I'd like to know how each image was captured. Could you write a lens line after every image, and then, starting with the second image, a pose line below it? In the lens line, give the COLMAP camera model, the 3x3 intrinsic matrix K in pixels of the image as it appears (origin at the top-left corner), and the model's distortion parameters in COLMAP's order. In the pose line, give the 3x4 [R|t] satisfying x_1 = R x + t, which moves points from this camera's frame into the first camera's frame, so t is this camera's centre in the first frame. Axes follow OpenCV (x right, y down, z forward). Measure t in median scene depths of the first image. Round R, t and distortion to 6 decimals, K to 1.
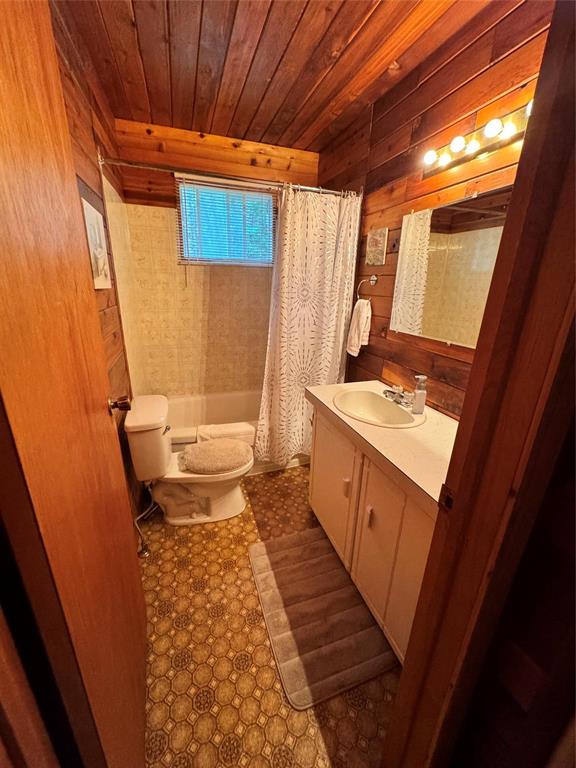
lens RADIAL K [[306.6, 0, 289.5], [0, 306.6, 383.5], [0, 0, 1]] dist [-0.002468, -0.000080]
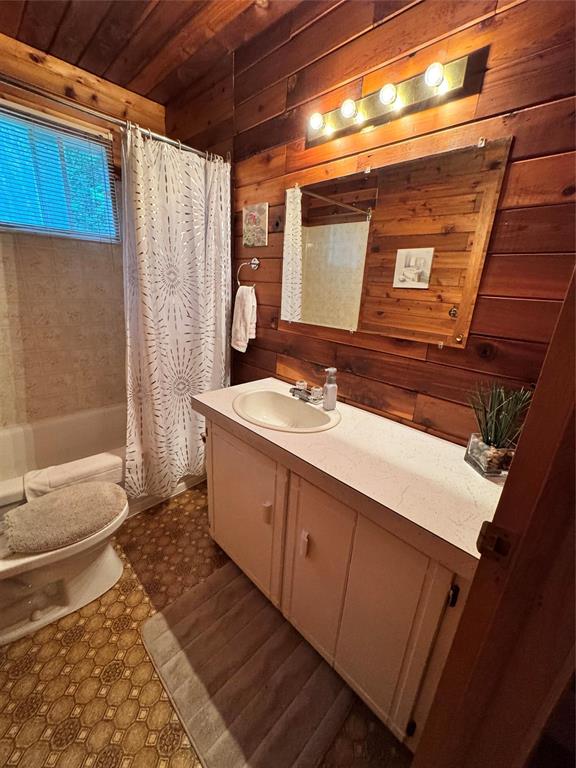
lens RADIAL K [[306.6, 0, 289.5], [0, 306.6, 383.5], [0, 0, 1]] dist [-0.002468, -0.000080]
pose [[0.894648, -0.115965, 0.431460, -0.057149], [0.109969, 0.993173, 0.038913, -0.022341], [-0.433027, 0.012634, 0.901292, 0.181996]]
